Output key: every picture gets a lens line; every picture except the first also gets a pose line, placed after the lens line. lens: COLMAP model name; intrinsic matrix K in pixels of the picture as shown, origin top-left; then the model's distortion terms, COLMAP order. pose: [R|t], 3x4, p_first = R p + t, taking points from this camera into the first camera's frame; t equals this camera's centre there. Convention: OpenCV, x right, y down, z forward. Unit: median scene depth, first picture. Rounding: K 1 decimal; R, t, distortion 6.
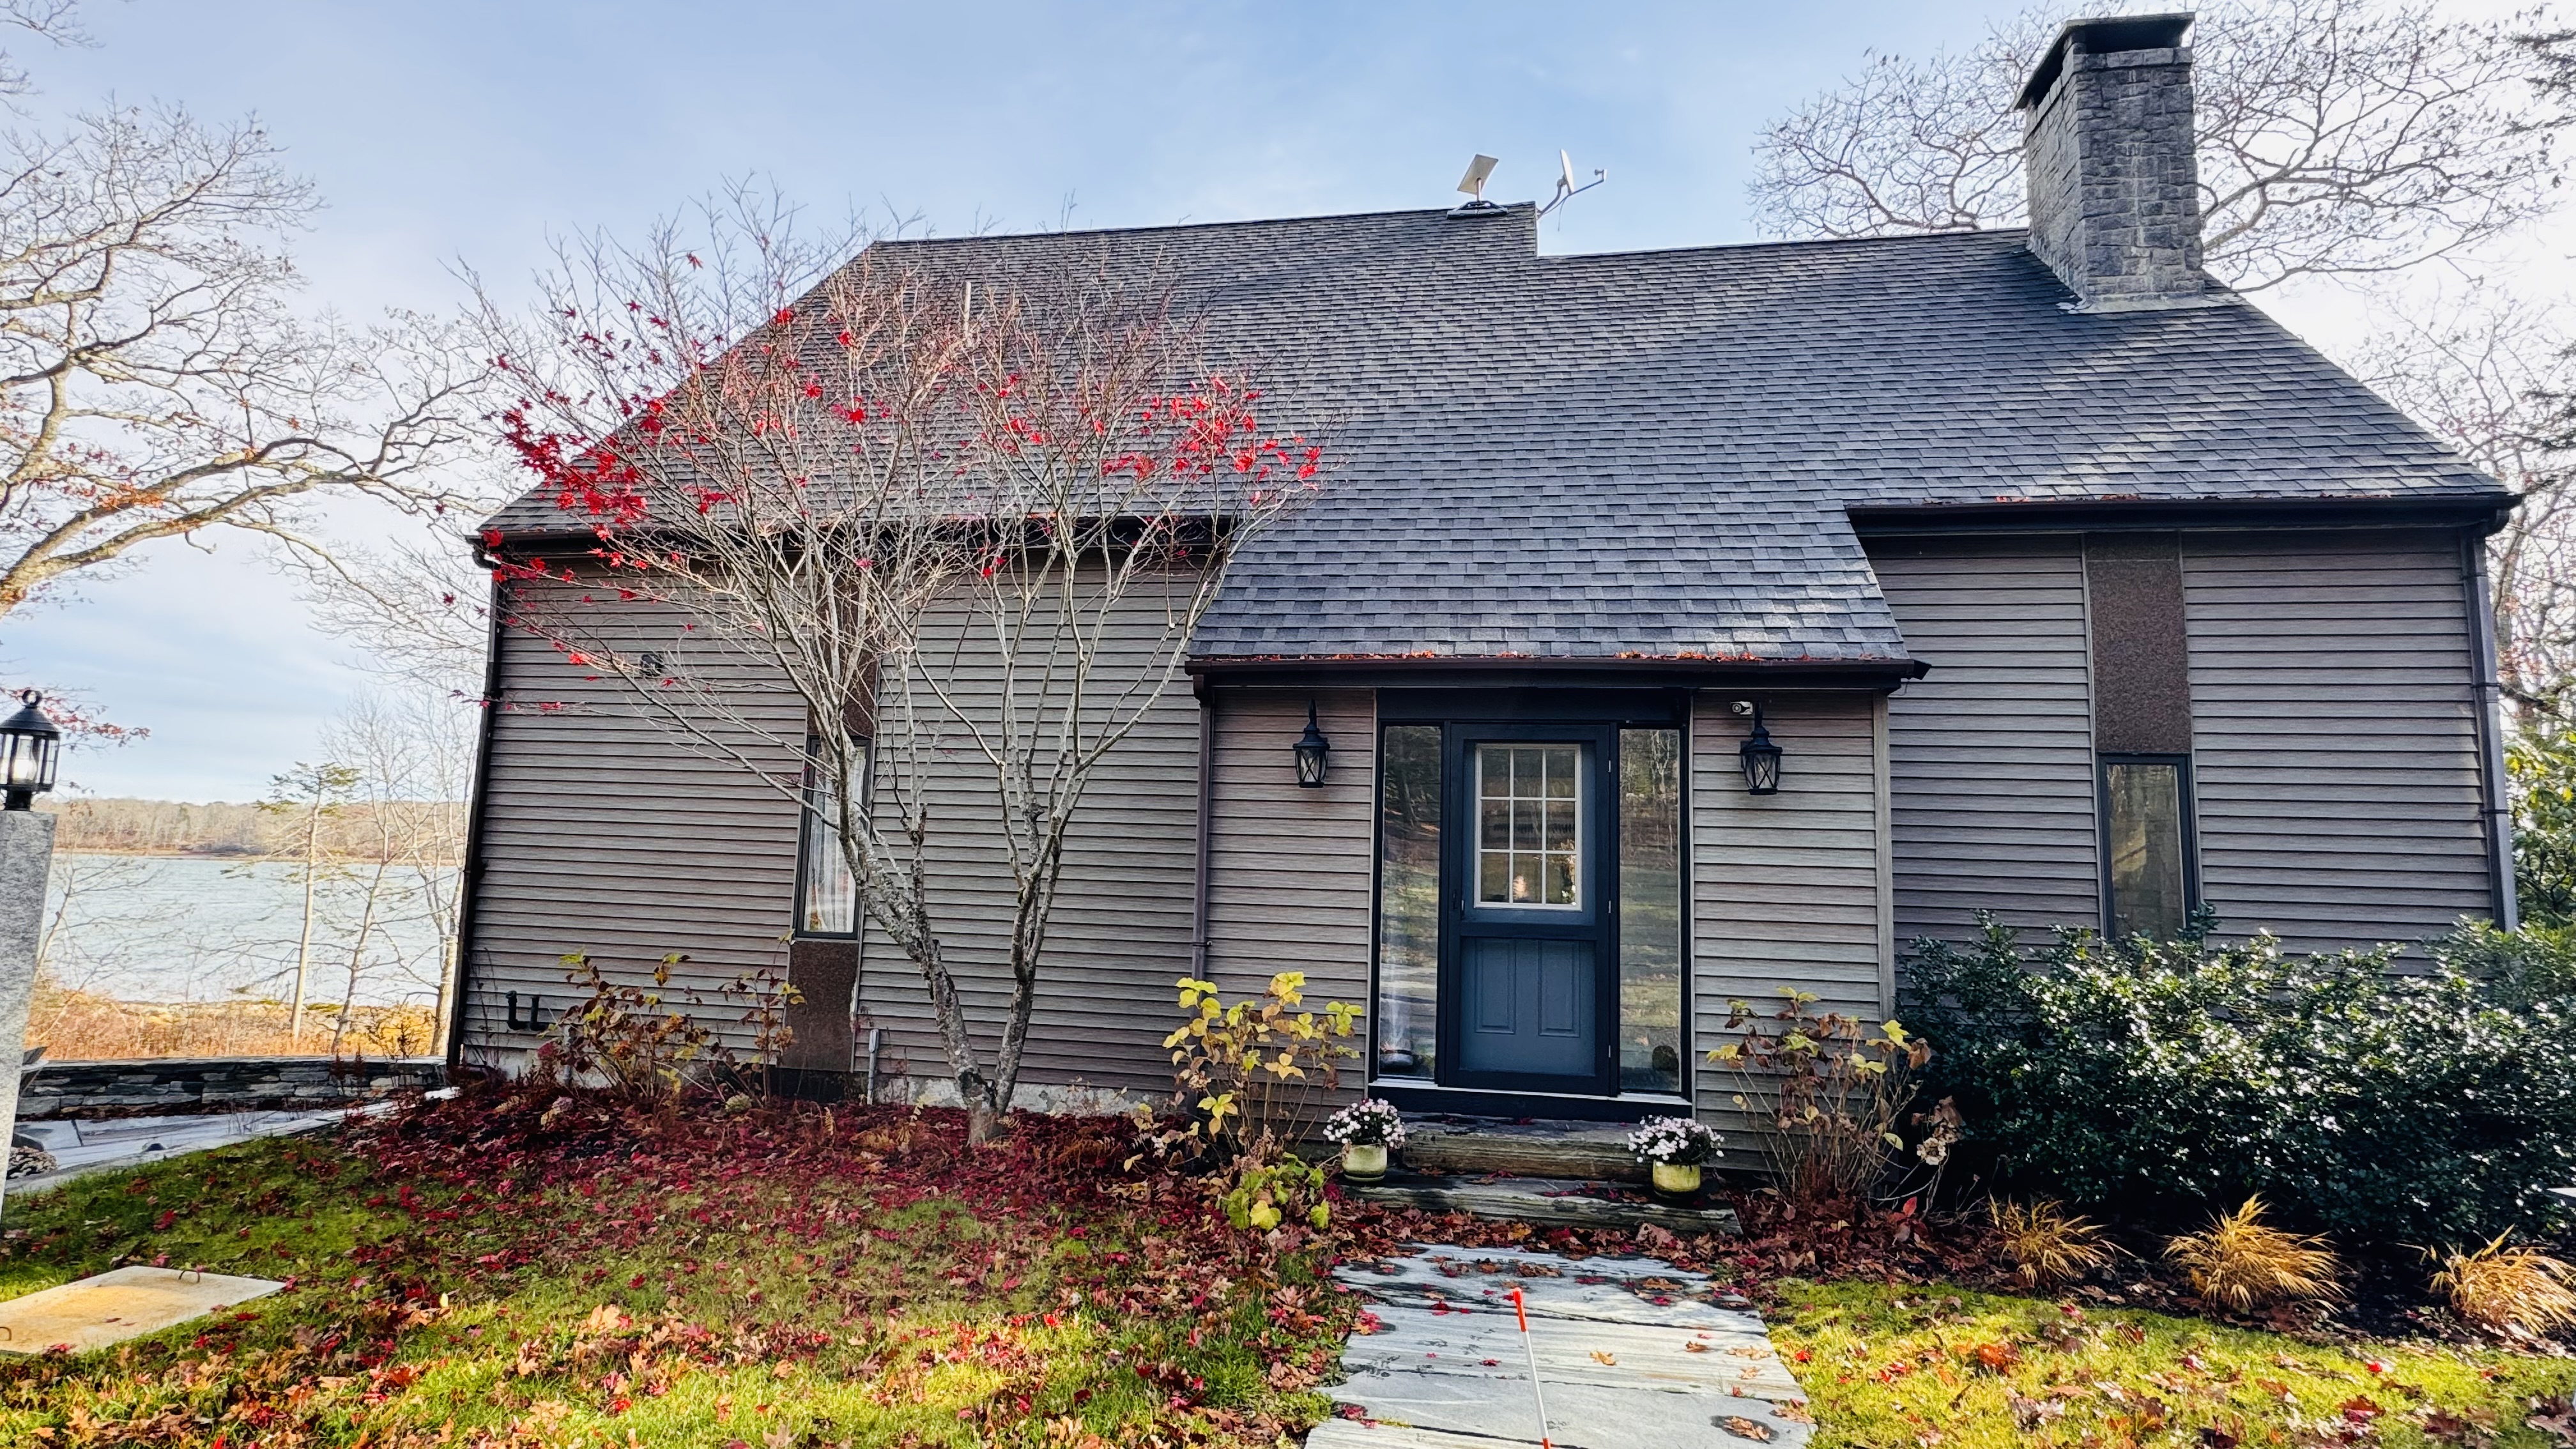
lens RADIAL K [[1219.7, 0, 1286.2], [0, 1219.7, 726.0], [0, 0, 1]] dist [-0.001366, -0.000102]
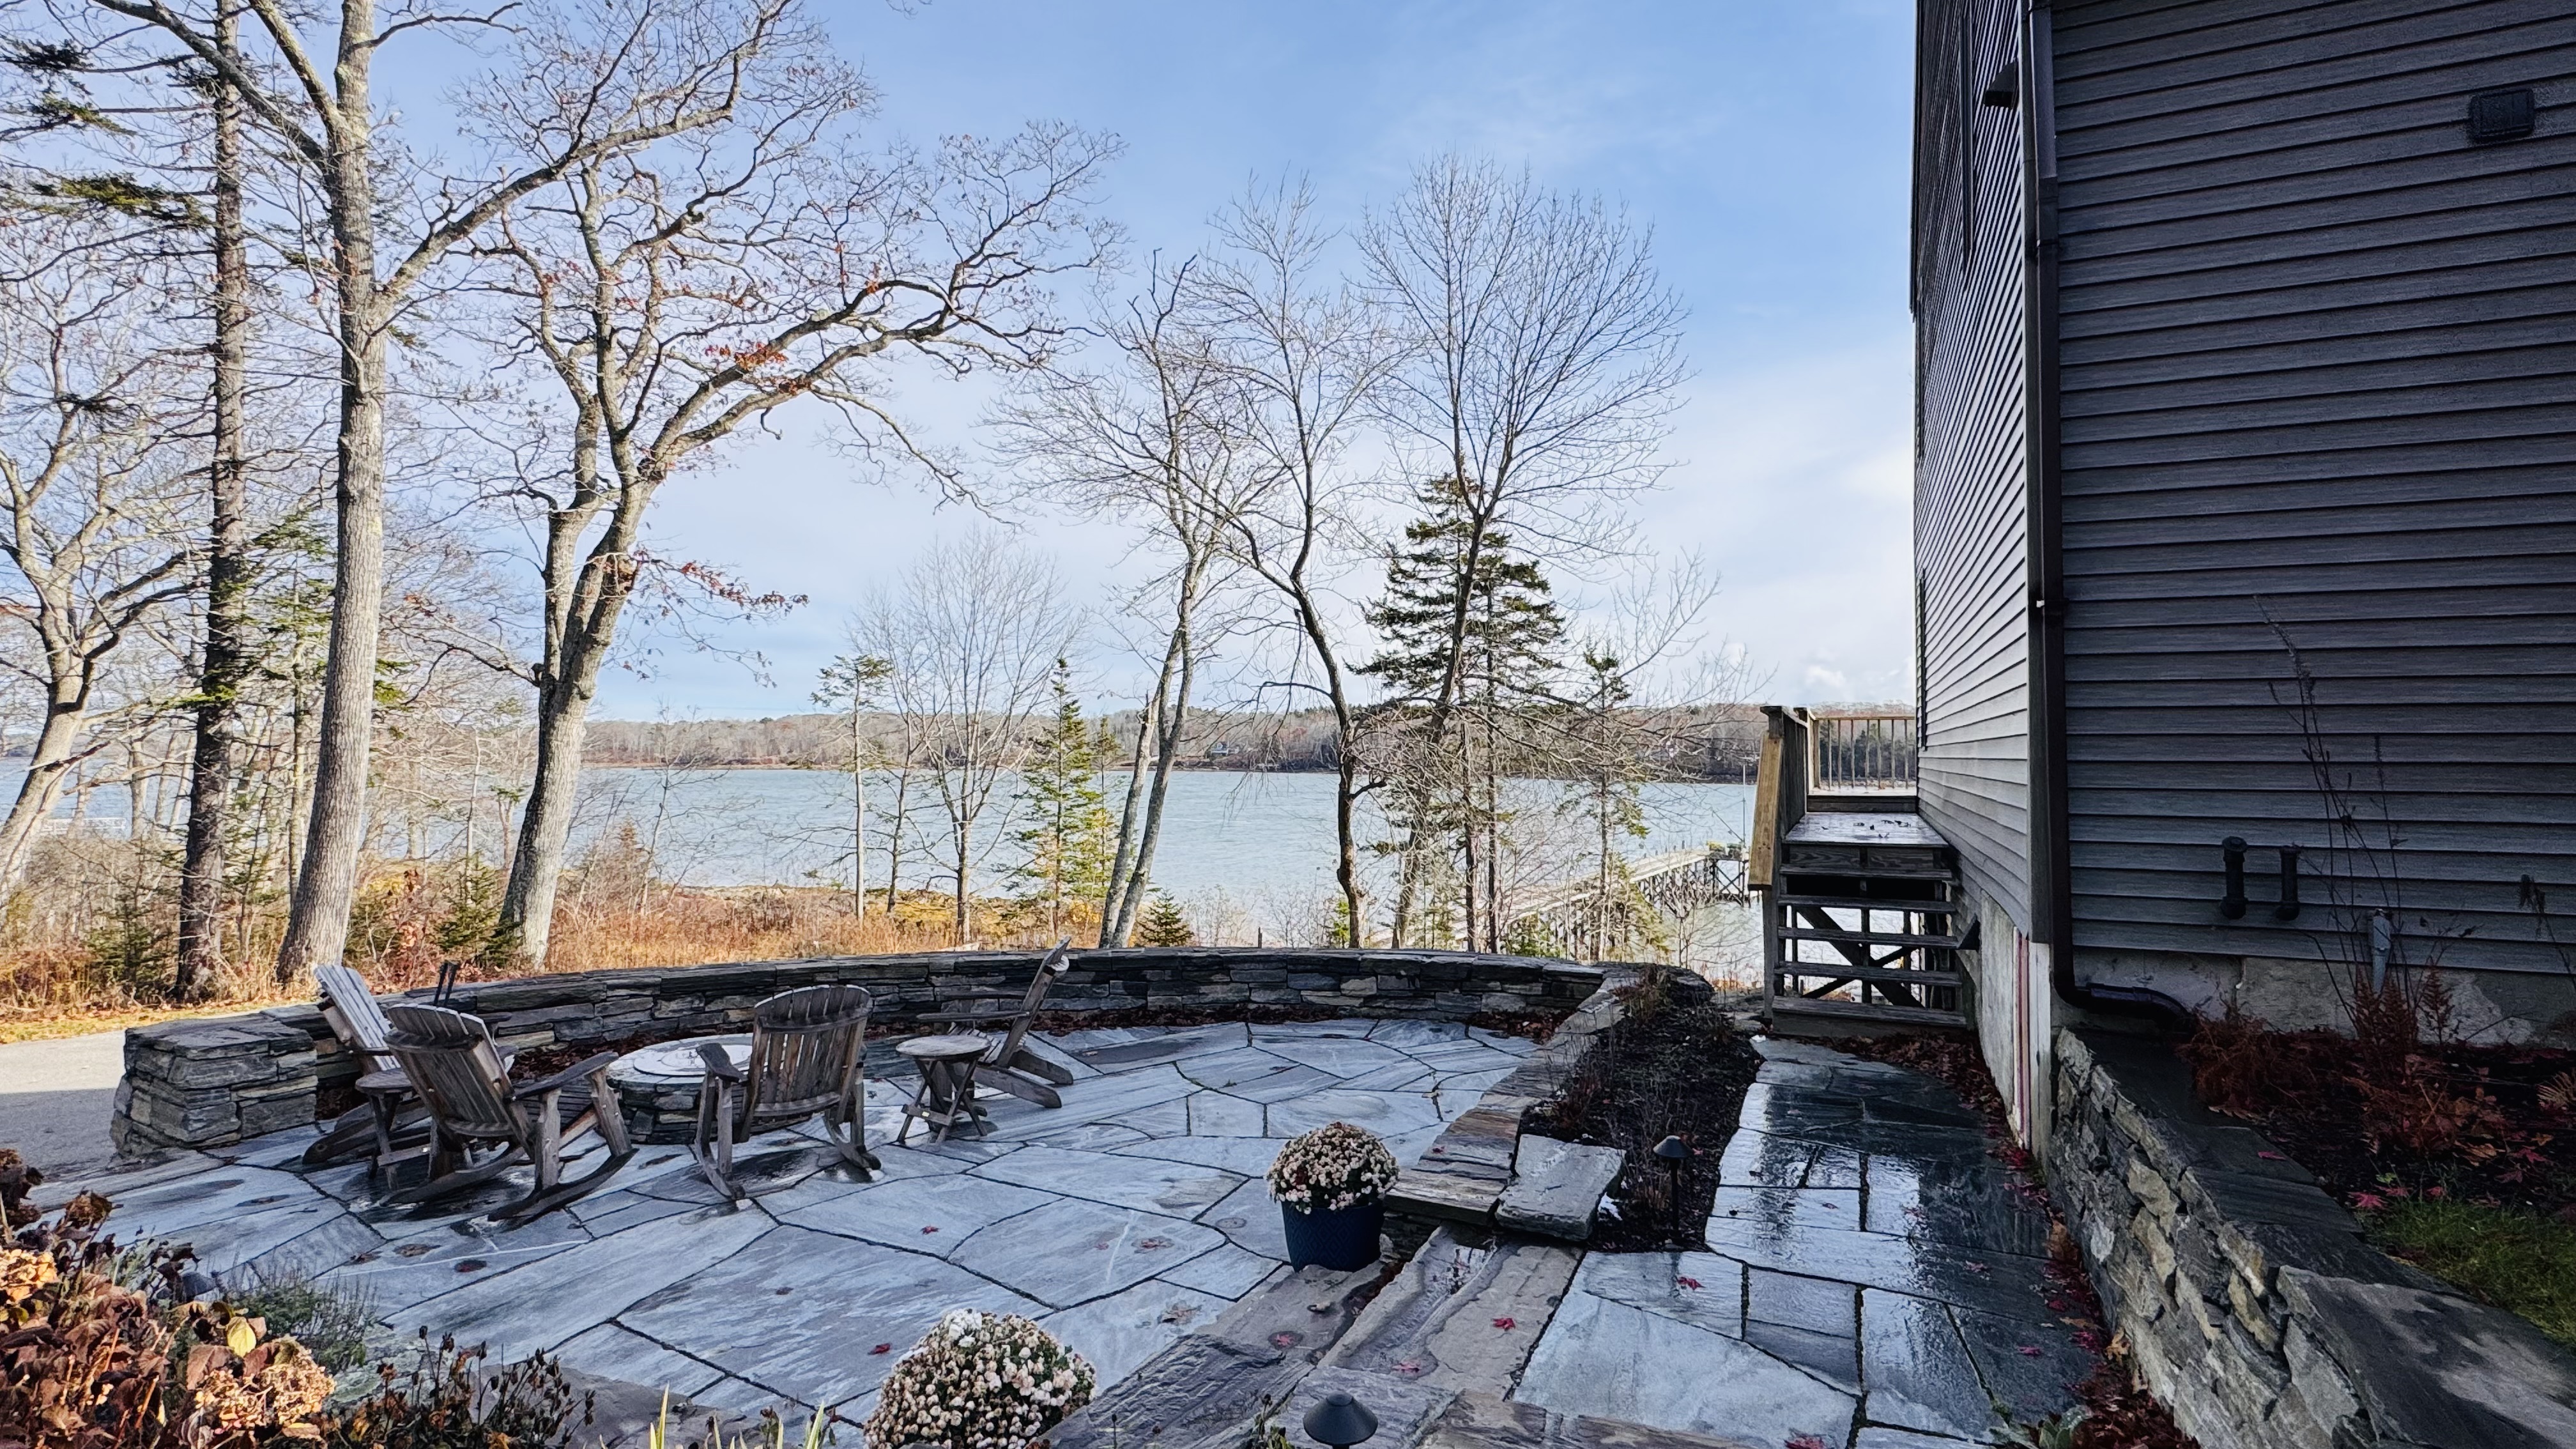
lens RADIAL K [[1219.7, 0, 1290.7], [0, 1219.7, 726.7], [0, 0, 1]] dist [-0.001366, -0.000102]
pose [[0.967104, -0.033503, -0.252167, -0.302677], [0.056541, 0.994803, 0.084676, 0.038923], [0.248019, -0.096148, 0.963972, 0.157292]]
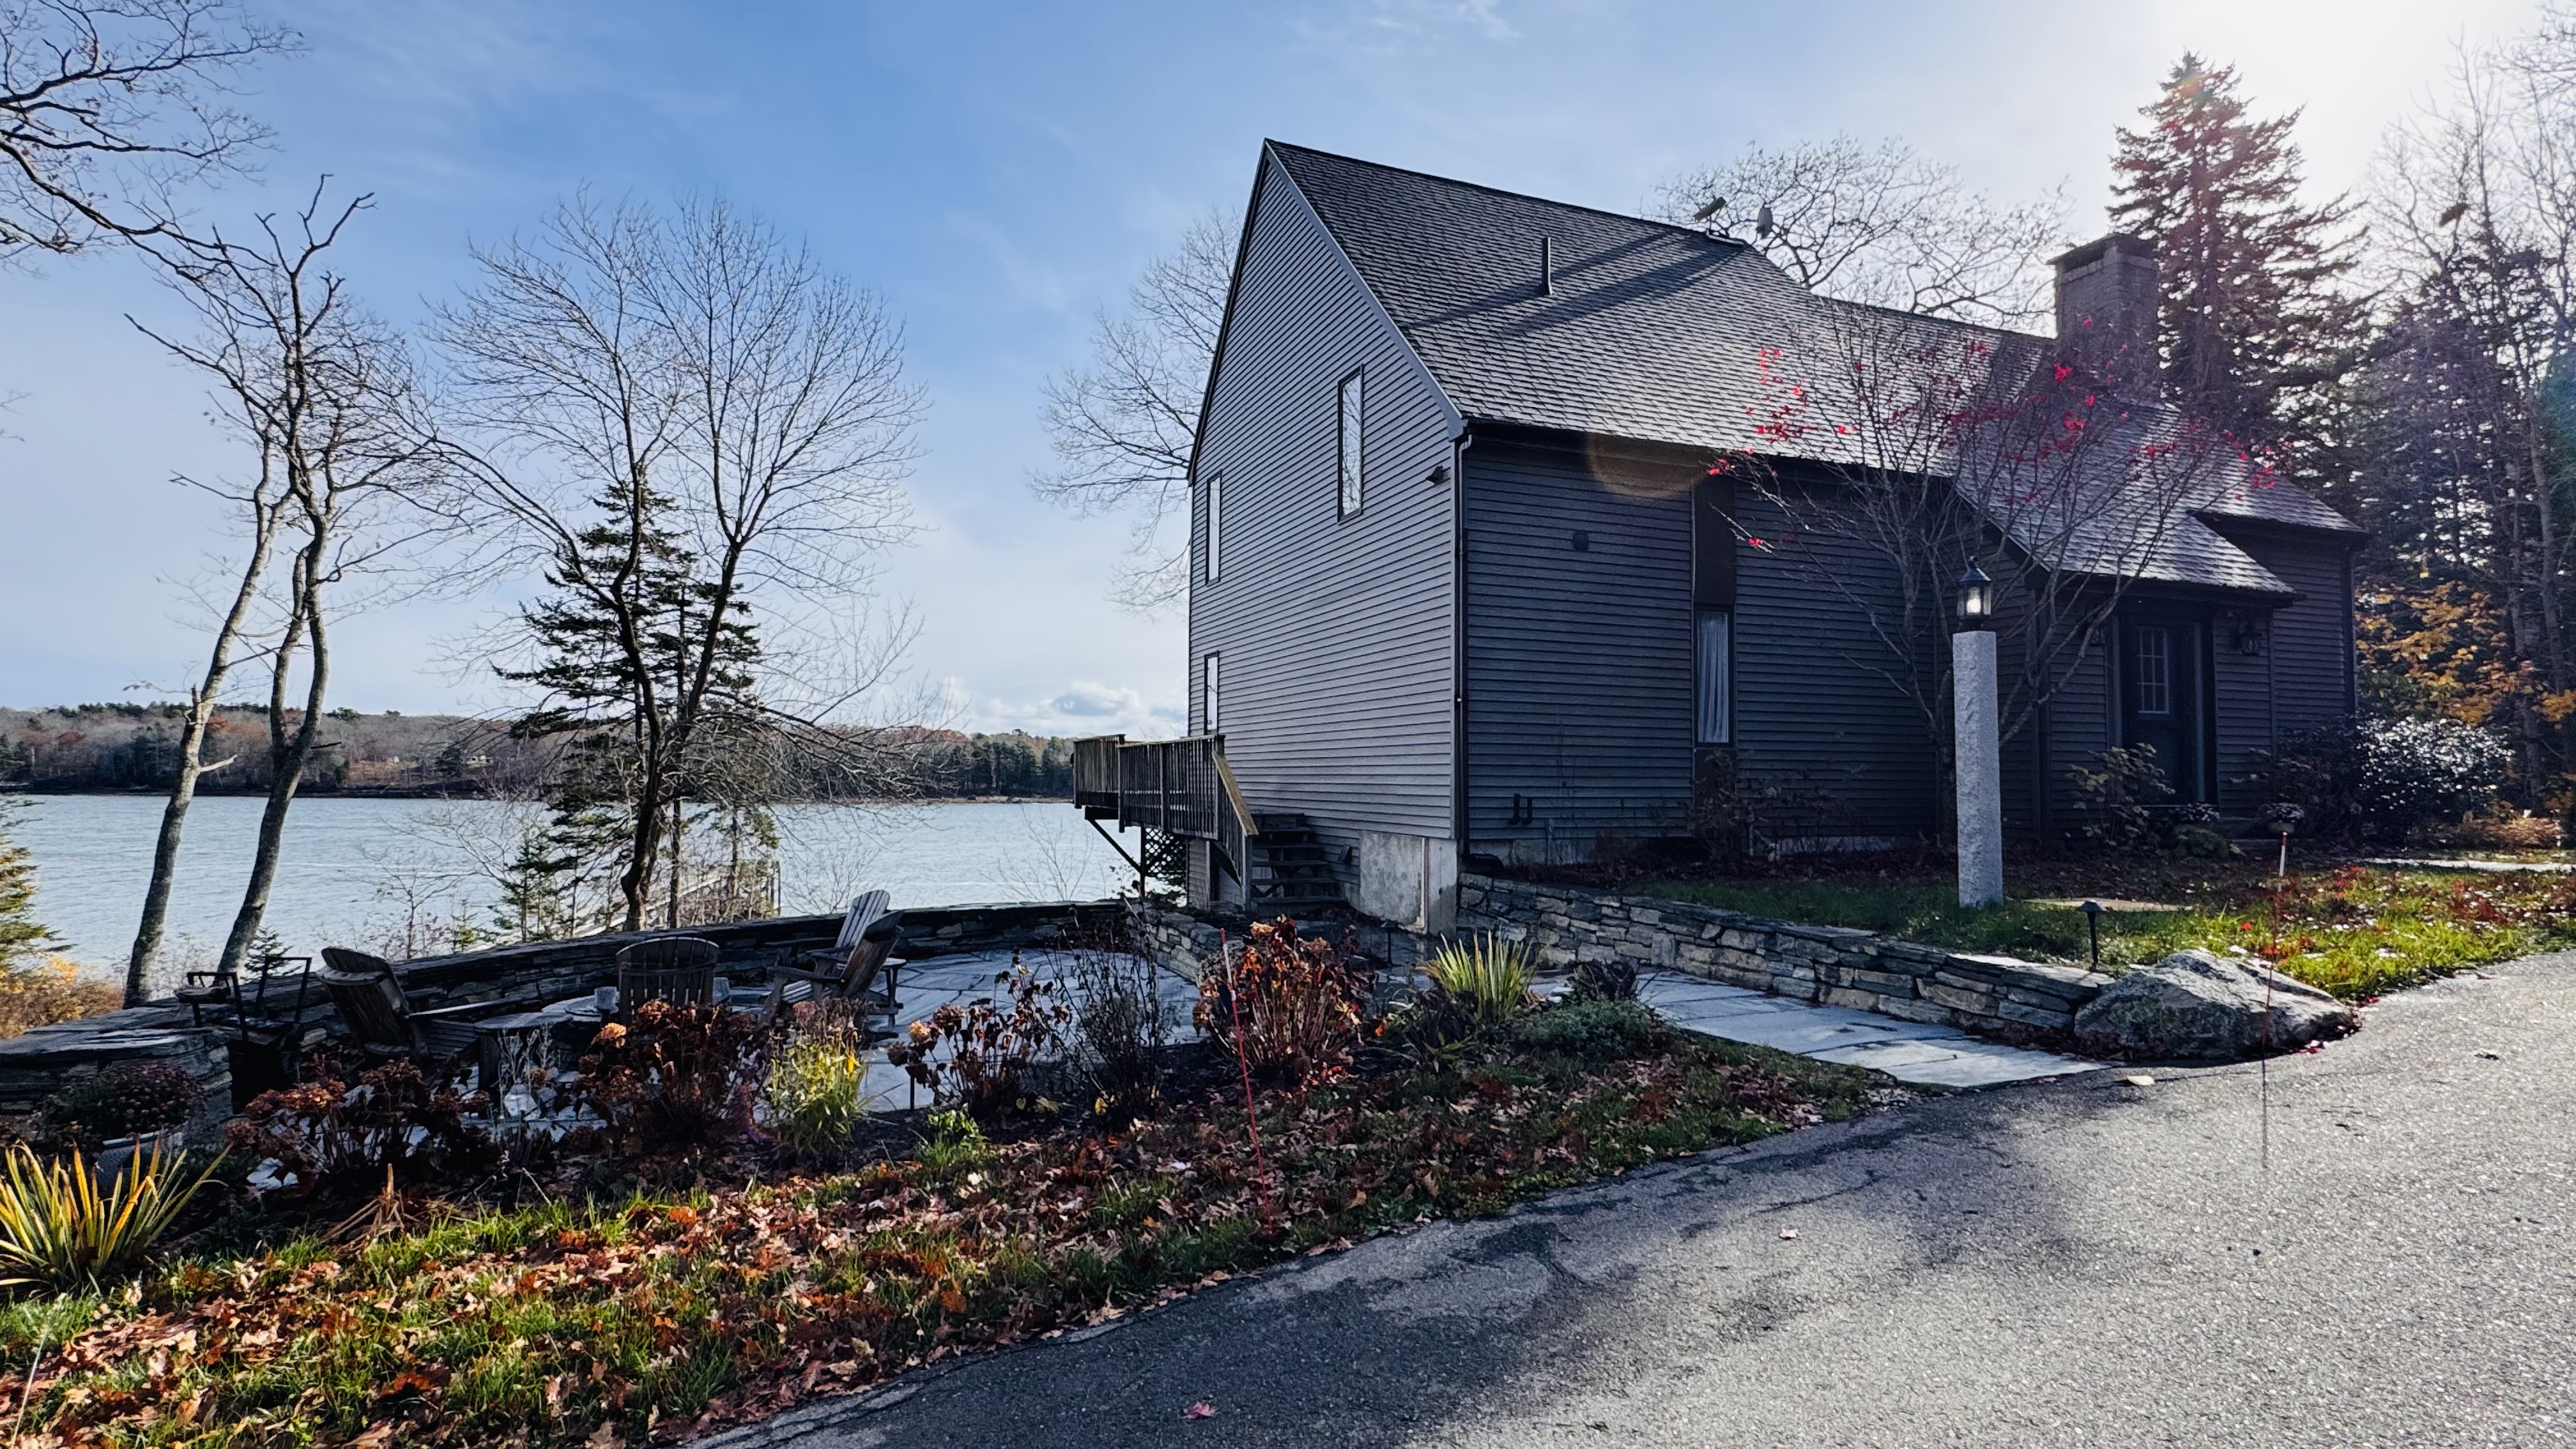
lens RADIAL K [[1219.7, 0, 1273.6], [0, 1219.7, 723.4], [0, 0, 1]] dist [-0.001366, -0.000102]
pose [[0.860960, -0.002031, 0.508668, -0.520217], [-0.041080, 0.996448, 0.073511, 0.021321], [-0.507011, -0.084187, 0.857819, 0.016792]]
